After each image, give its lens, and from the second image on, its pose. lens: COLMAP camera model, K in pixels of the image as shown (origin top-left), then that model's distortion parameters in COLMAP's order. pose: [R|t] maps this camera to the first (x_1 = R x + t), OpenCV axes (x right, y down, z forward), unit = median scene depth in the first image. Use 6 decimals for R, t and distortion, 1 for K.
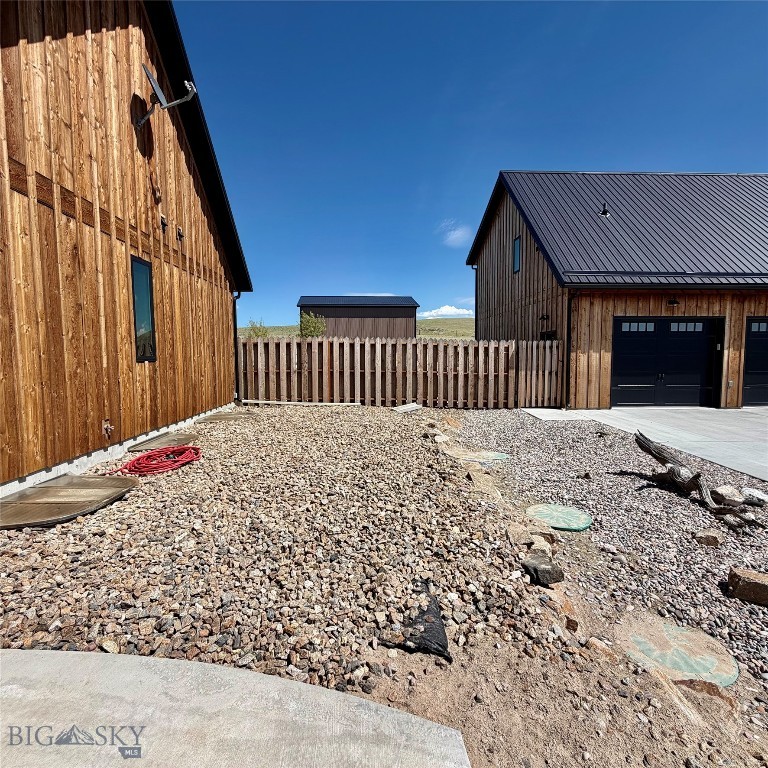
lens RADIAL K [[407.3, 0, 379.6], [0, 407.3, 385.6], [0, 0, 1]] dist [0.000144, -0.000265]
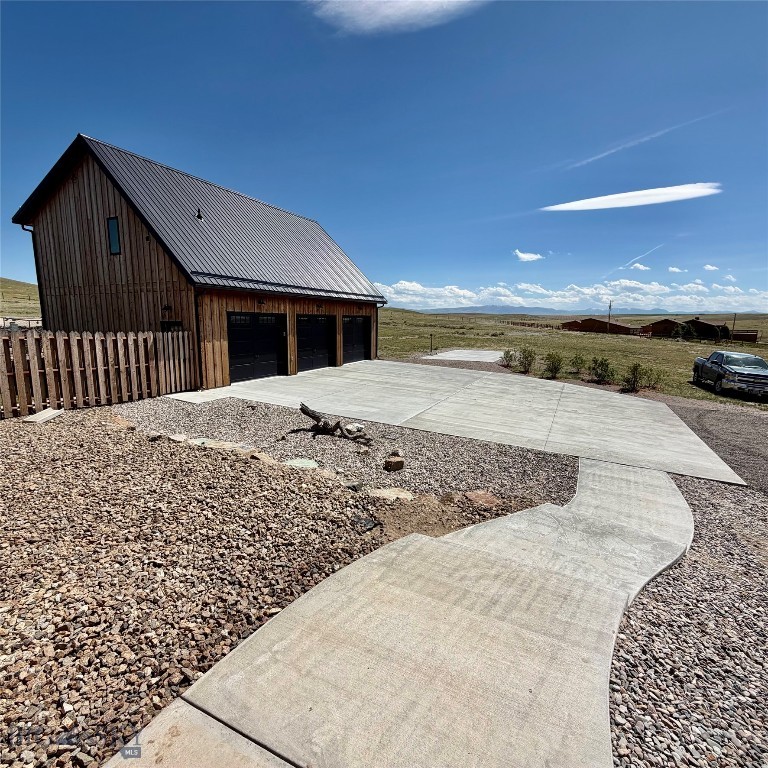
lens RADIAL K [[407.3, 0, 379.6], [0, 407.3, 385.6], [0, 0, 1]] dist [0.000144, -0.000265]
pose [[0.479651, -0.130583, 0.867688, -0.311514], [0.054212, 0.991385, 0.119231, -0.067838], [-0.875783, -0.010150, 0.482598, -0.016309]]
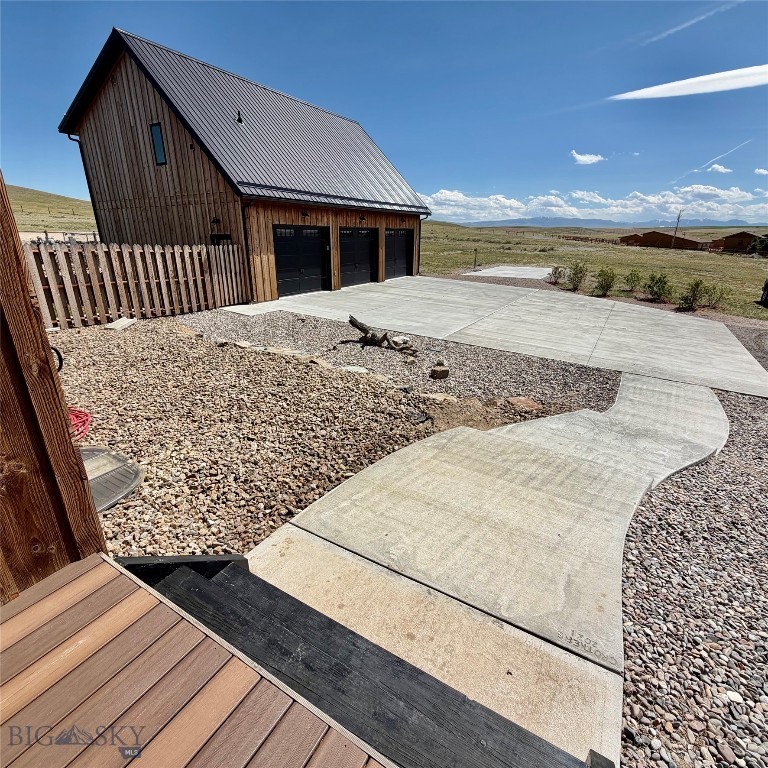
lens RADIAL K [[407.3, 0, 379.6], [0, 407.3, 385.6], [0, 0, 1]] dist [0.000144, -0.000265]
pose [[0.556400, -0.282239, 0.781511, -0.358785], [0.054813, 0.950962, 0.304412, -0.060604], [-0.829105, -0.126538, 0.544586, -0.019735]]
